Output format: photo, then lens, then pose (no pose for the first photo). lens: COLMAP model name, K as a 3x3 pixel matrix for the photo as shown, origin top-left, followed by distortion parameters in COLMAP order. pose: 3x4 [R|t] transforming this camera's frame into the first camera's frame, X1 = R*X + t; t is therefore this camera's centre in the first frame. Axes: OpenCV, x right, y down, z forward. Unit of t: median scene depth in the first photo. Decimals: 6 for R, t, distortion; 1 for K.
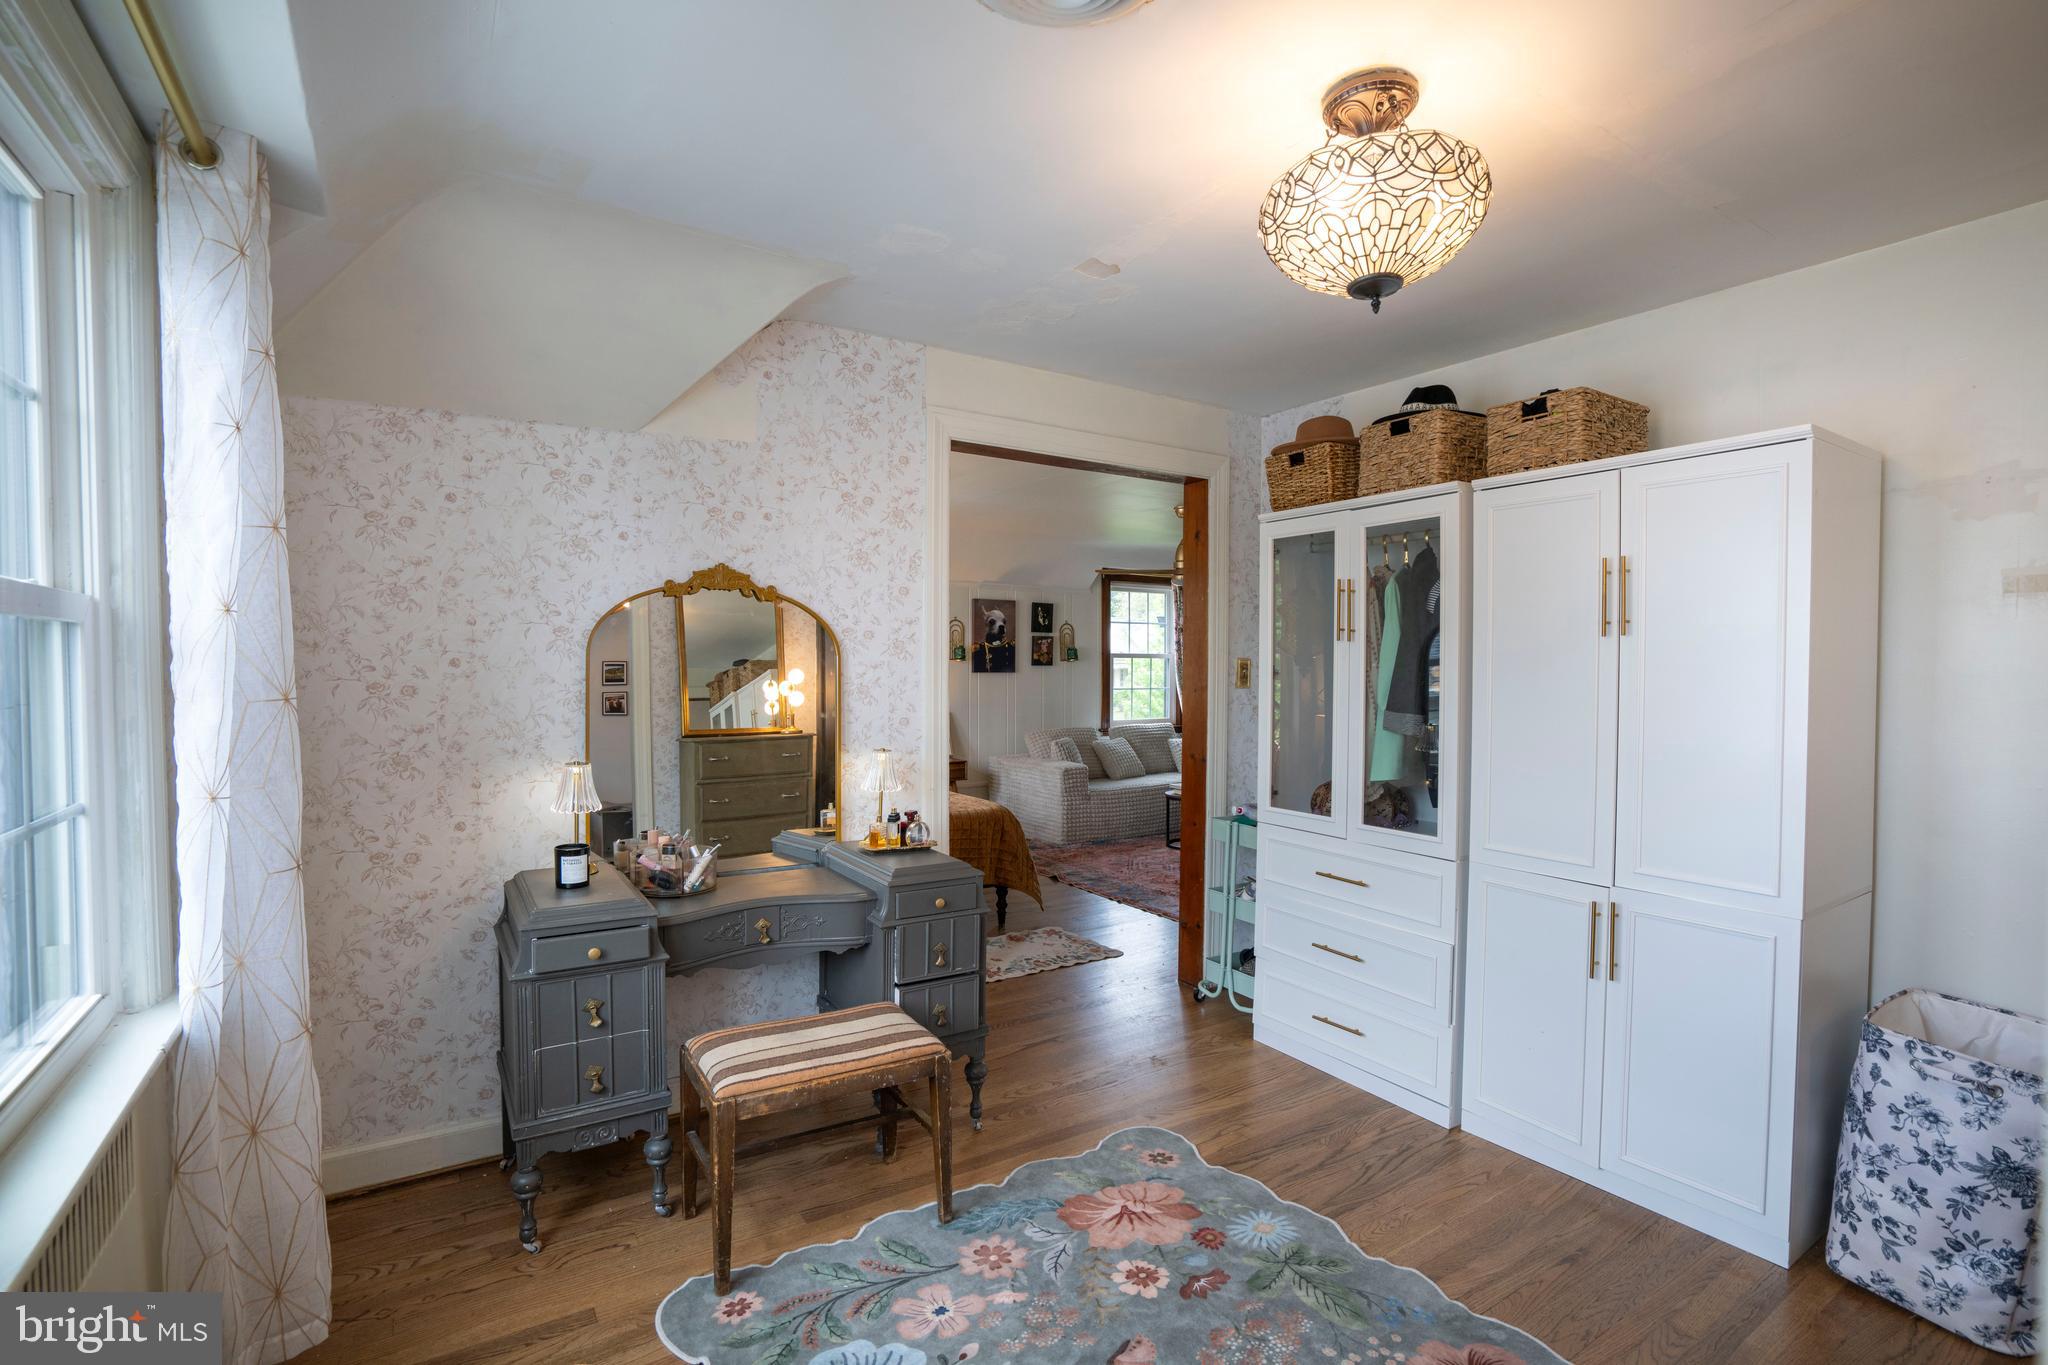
lens RADIAL K [[952.4, 0, 1019.8], [0, 952.4, 681.8], [0, 0, 1]] dist [-0.059358, 0.020227]
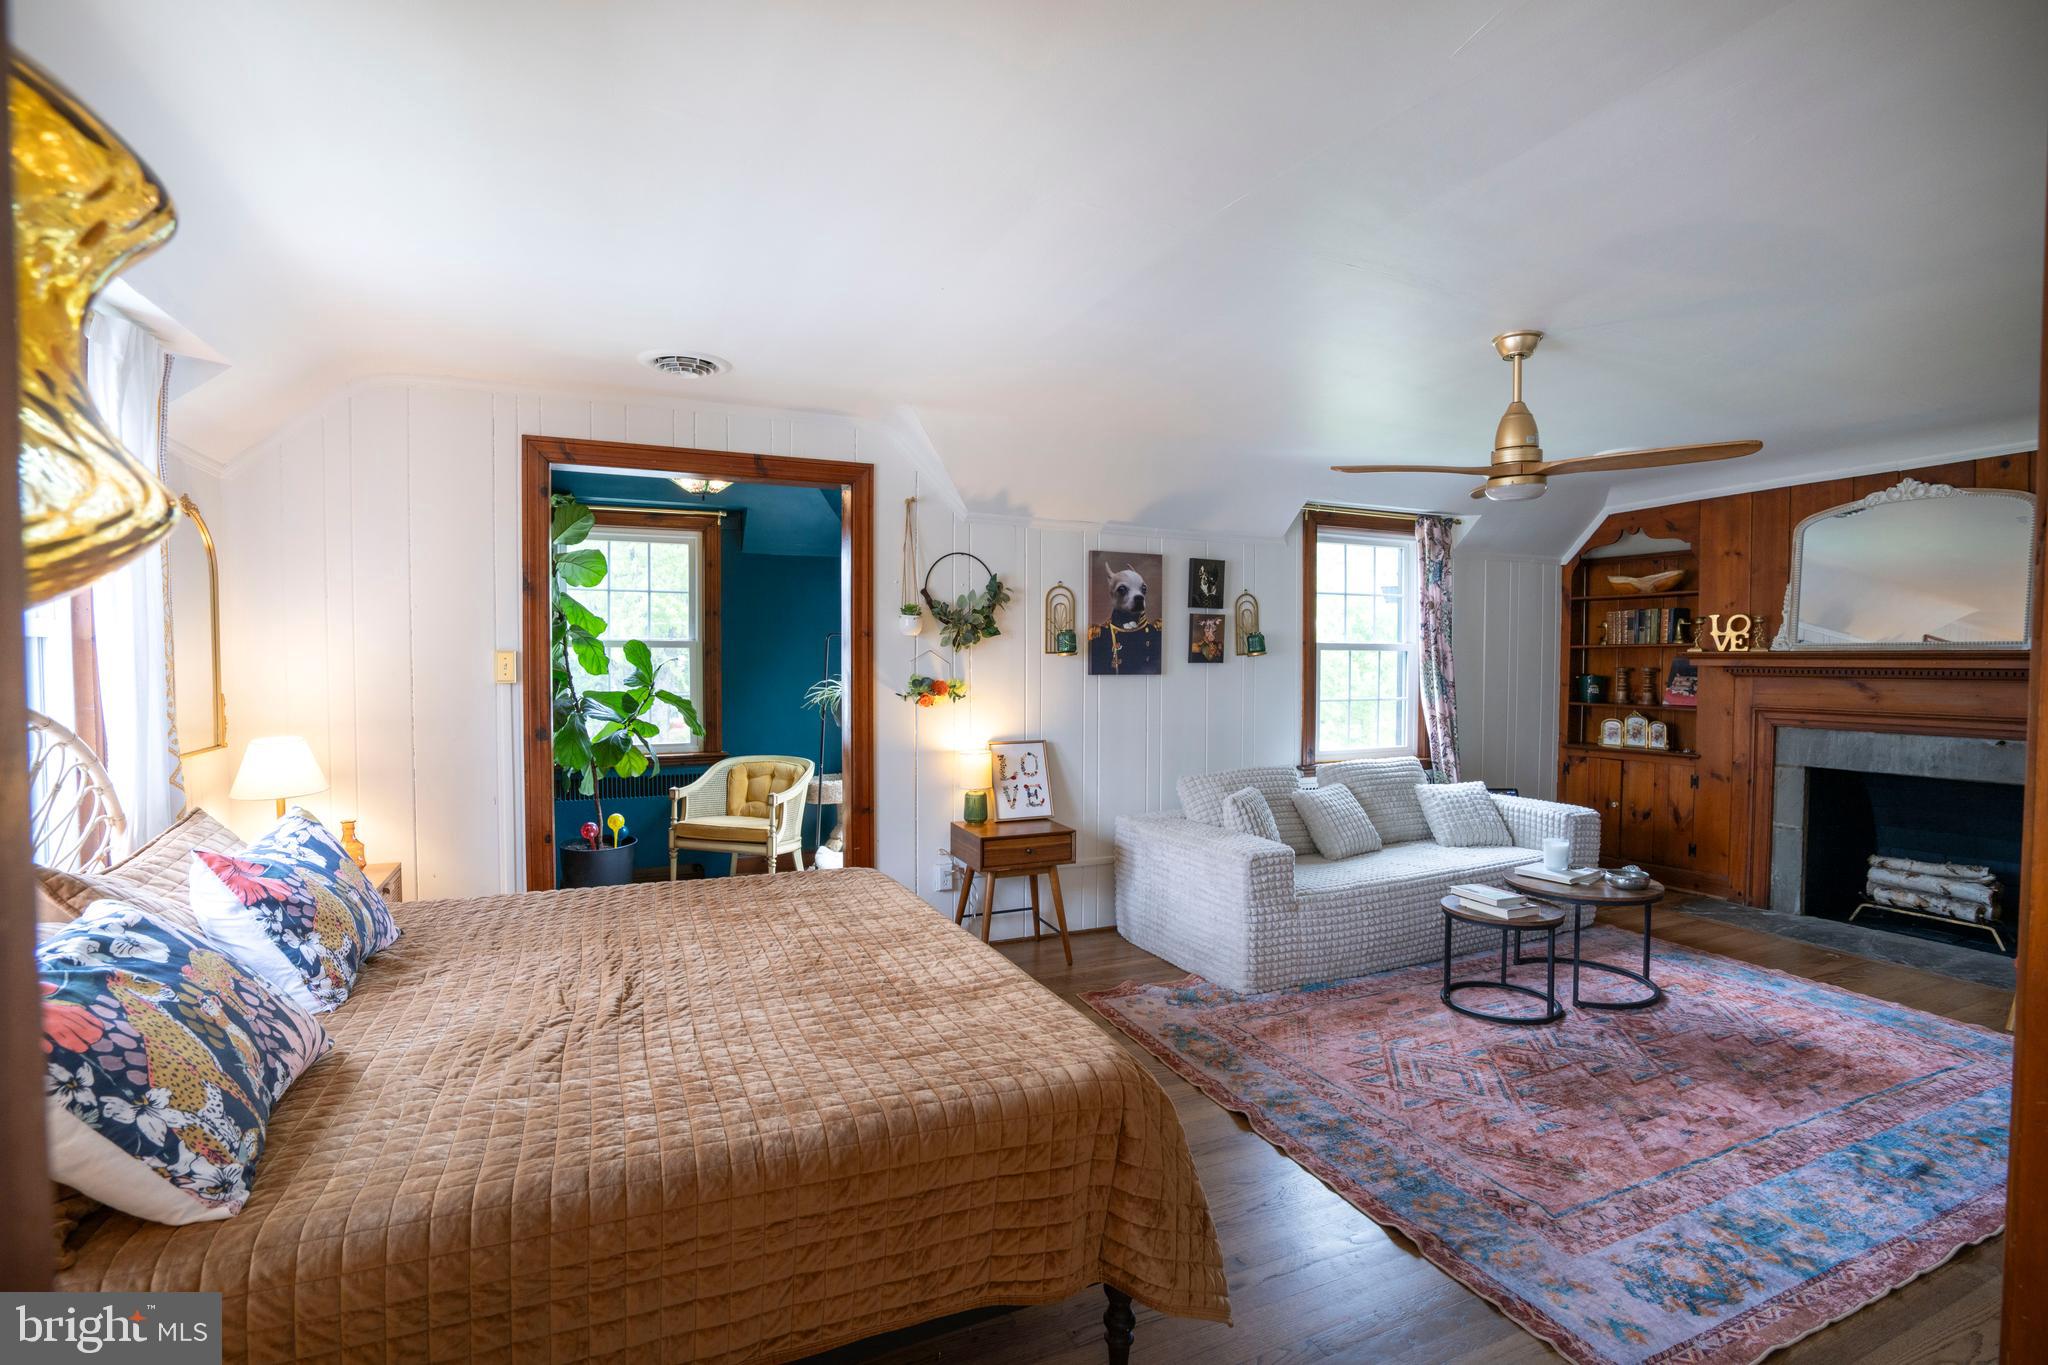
lens RADIAL K [[952.4, 0, 1016.7], [0, 952.4, 684.5], [0, 0, 1]] dist [-0.059358, 0.020227]
pose [[0.988059, 0.005395, -0.153984, -0.002357], [-0.003774, 0.999934, 0.010814, -0.009845], [0.154032, -0.010104, 0.988014, 0.402659]]
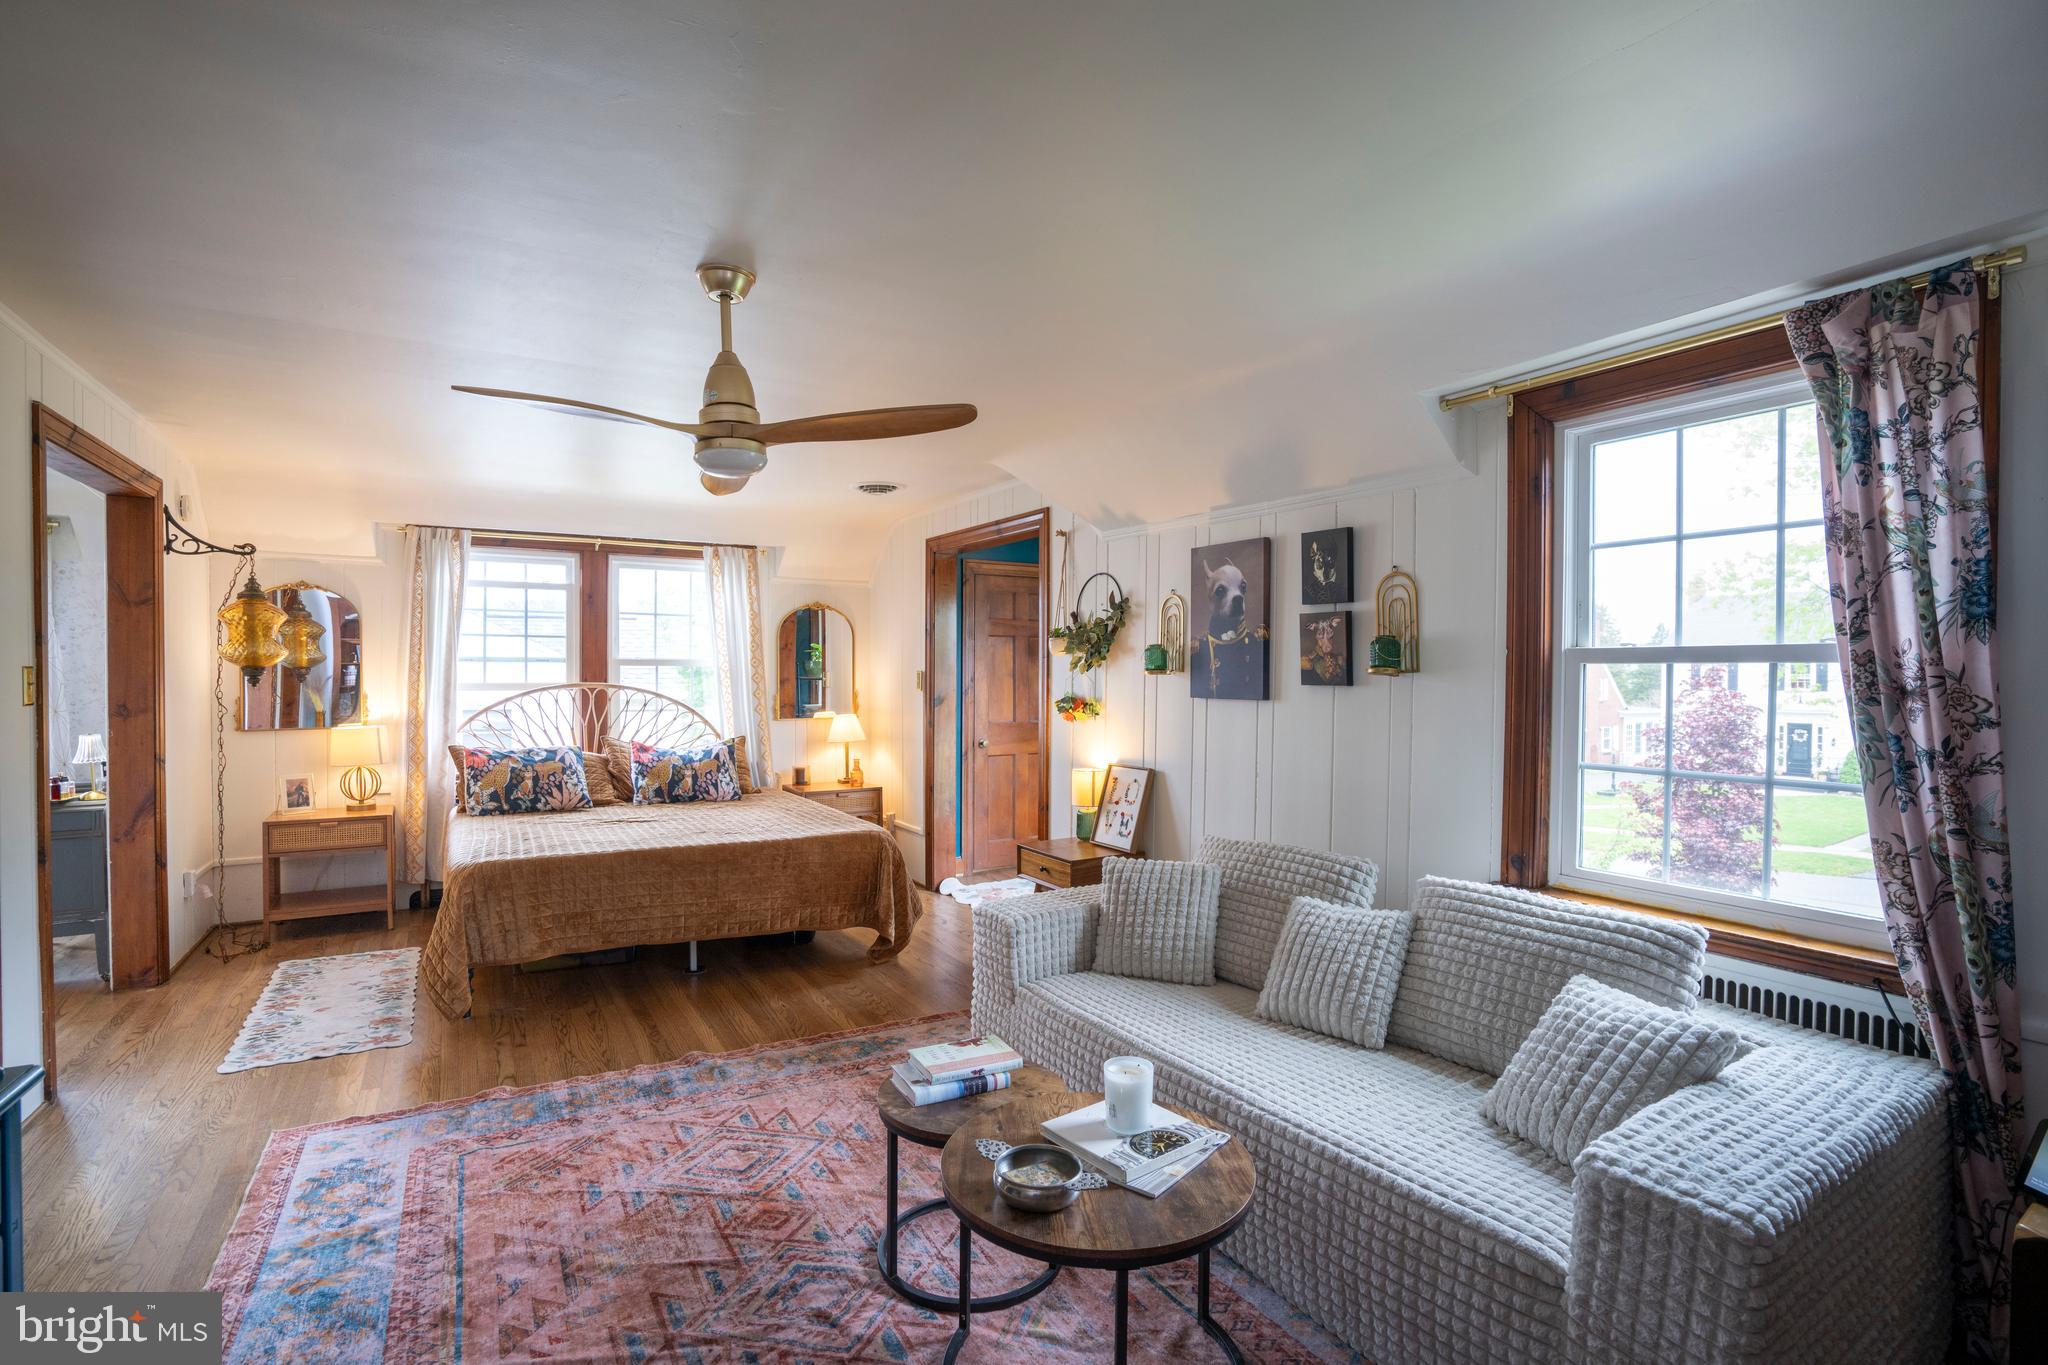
lens RADIAL K [[952.4, 0, 1019.5], [0, 952.4, 678.6], [0, 0, 1]] dist [-0.059358, 0.020227]
pose [[-0.036318, 0.004204, -0.999331, 0.450758], [-0.020806, 0.999771, 0.004962, -0.020005], [0.999124, 0.020972, -0.036223, 0.927069]]
